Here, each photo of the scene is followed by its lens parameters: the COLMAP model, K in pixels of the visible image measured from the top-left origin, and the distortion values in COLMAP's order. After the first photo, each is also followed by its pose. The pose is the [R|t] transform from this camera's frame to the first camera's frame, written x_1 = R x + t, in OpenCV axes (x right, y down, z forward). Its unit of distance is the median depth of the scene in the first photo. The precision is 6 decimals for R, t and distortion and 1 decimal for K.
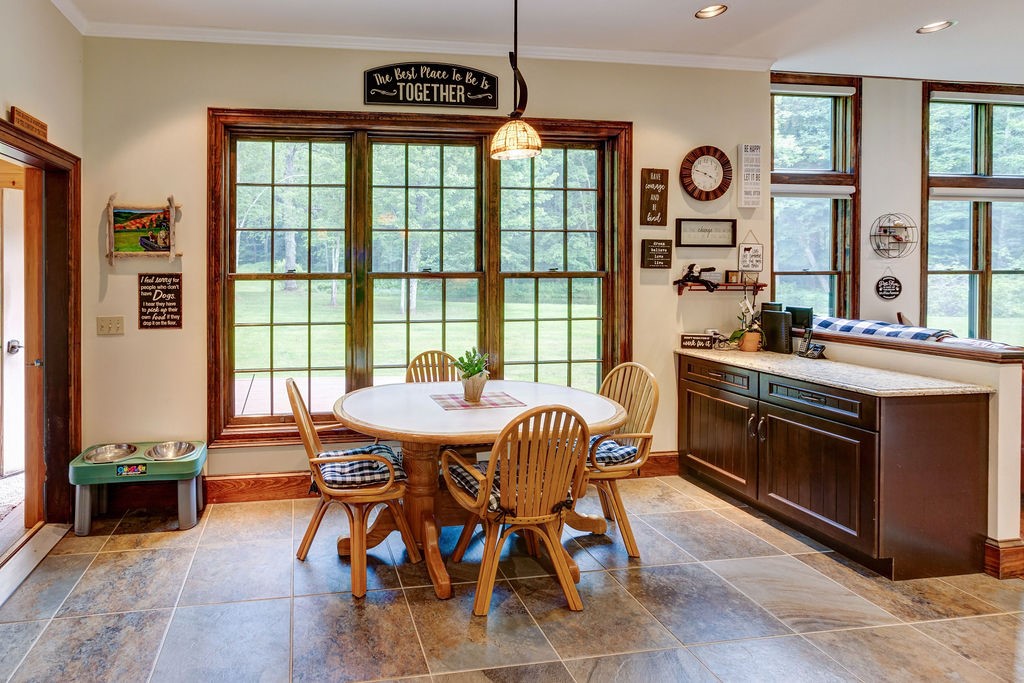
lens RADIAL K [[819.6, 0, 511.9], [0, 819.6, 317.2], [0, 0, 1]] dist [0.002253, 0.000800]
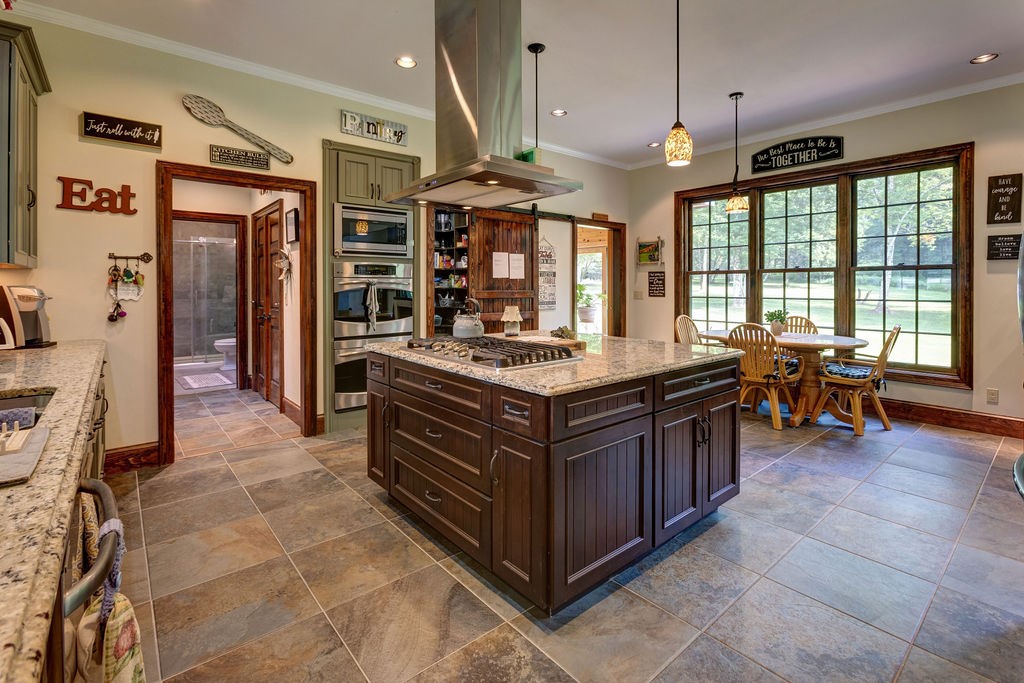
lens RADIAL K [[467.7, 0, 509.7], [0, 467.7, 284.0], [0, 0, 1]] dist [0.000140, 0.021099]
pose [[0.492807, 0.007456, -0.870107, 0.439583], [-0.025902, 0.999646, -0.006104, -0.002481], [0.869753, 0.025545, 0.492825, 0.050297]]
